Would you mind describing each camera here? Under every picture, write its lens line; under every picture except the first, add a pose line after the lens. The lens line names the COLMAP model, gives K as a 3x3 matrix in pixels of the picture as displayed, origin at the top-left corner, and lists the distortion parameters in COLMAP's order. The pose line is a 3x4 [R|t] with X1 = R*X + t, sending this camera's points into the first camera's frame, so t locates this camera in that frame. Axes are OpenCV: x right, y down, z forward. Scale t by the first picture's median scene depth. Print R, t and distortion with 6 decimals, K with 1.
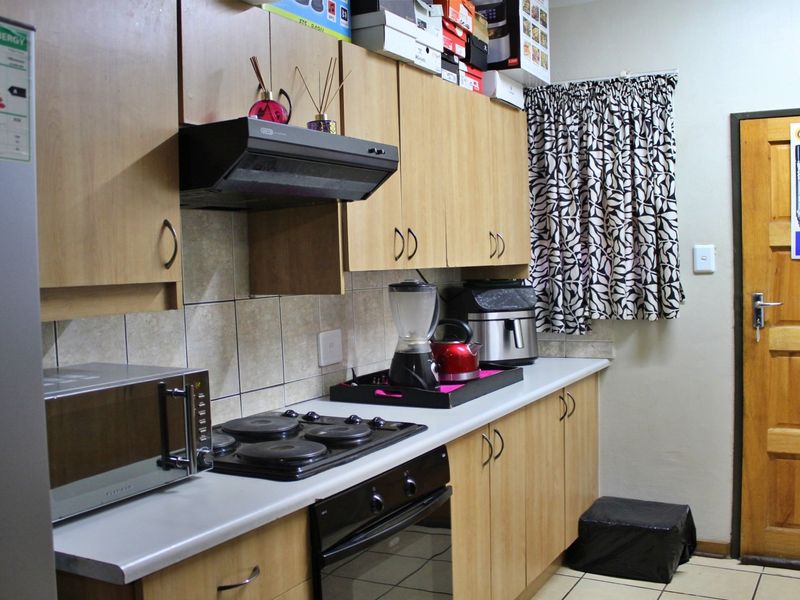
lens RADIAL K [[879.4, 0, 400.2], [0, 879.4, 281.0], [0, 0, 1]] dist [-0.142651, 0.039078]
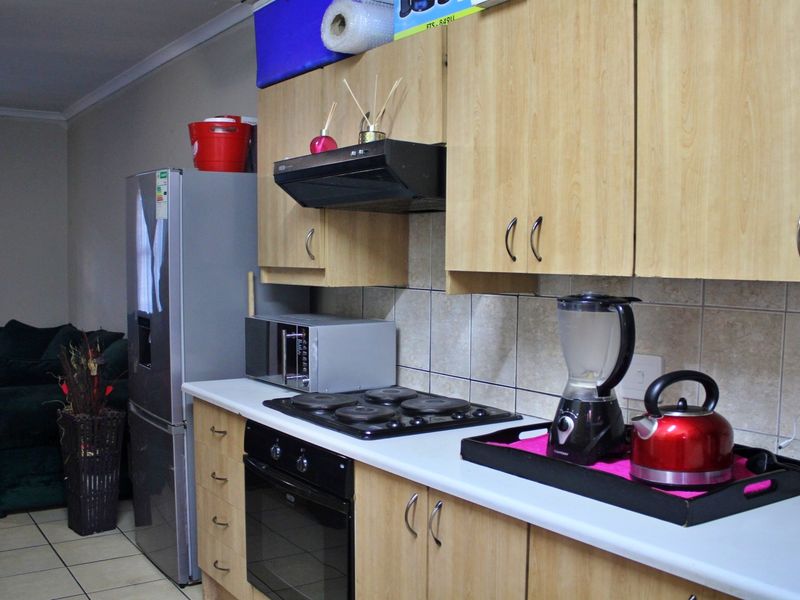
lens RADIAL K [[891.3, 0, 400.0], [0, 891.3, 300.0], [0, 0, 1]] dist [-0.126135, 0.038409]
pose [[-0.477906, 0.067212, -0.875836, 0.775599], [-0.014277, 0.996342, 0.084250, -0.057191], [0.878295, 0.052768, -0.475199, 1.366979]]
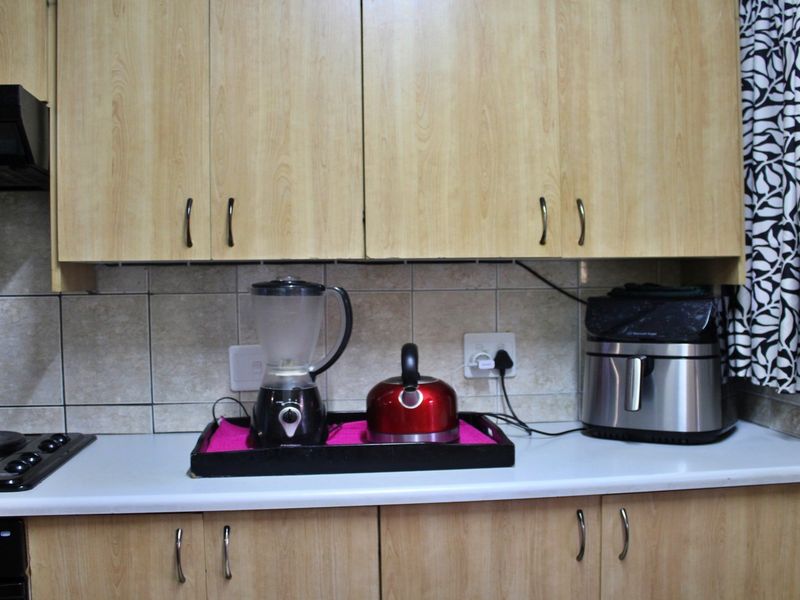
lens RADIAL K [[879.4, 0, 400.2], [0, 879.4, 281.0], [0, 0, 1]] dist [-0.142651, 0.039078]
pose [[0.569471, 0.021140, -0.821740, 0.685811], [-0.022932, 0.999689, 0.009825, -0.007463], [0.821692, 0.013249, 0.569778, 0.792819]]
